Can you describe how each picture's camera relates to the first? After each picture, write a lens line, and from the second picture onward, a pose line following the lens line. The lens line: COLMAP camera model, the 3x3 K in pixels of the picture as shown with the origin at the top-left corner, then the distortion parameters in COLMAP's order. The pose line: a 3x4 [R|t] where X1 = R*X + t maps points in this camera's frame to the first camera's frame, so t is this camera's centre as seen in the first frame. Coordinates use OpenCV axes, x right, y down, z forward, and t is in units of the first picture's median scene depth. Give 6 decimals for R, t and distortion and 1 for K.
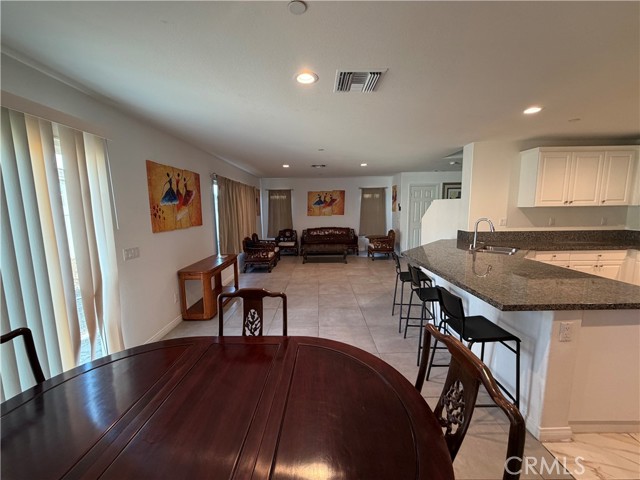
lens RADIAL K [[256.1, 0, 318.0], [0, 256.1, 239.7], [0, 0, 1]] dist [-0.001168, 0.000144]
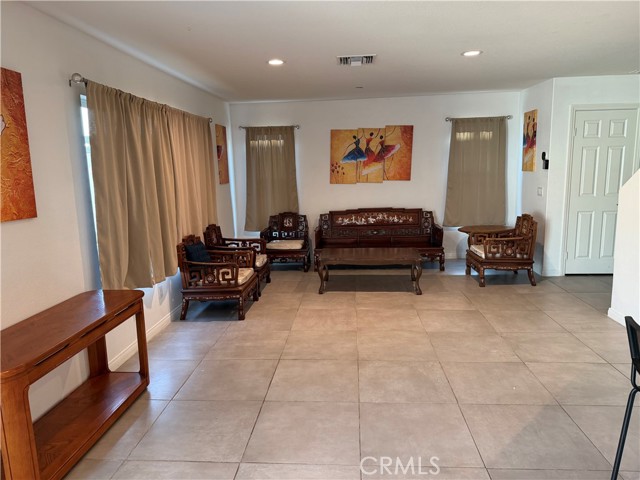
lens RADIAL K [[446.1, 0, 318.6], [0, 446.1, 241.5], [0, 0, 1]] dist [0.112499, -0.174556]
pose [[0.997513, -0.000137, -0.070478, -0.007895], [0.003254, 0.999021, 0.044111, -0.038478], [0.070403, -0.044231, 0.996538, 0.303093]]
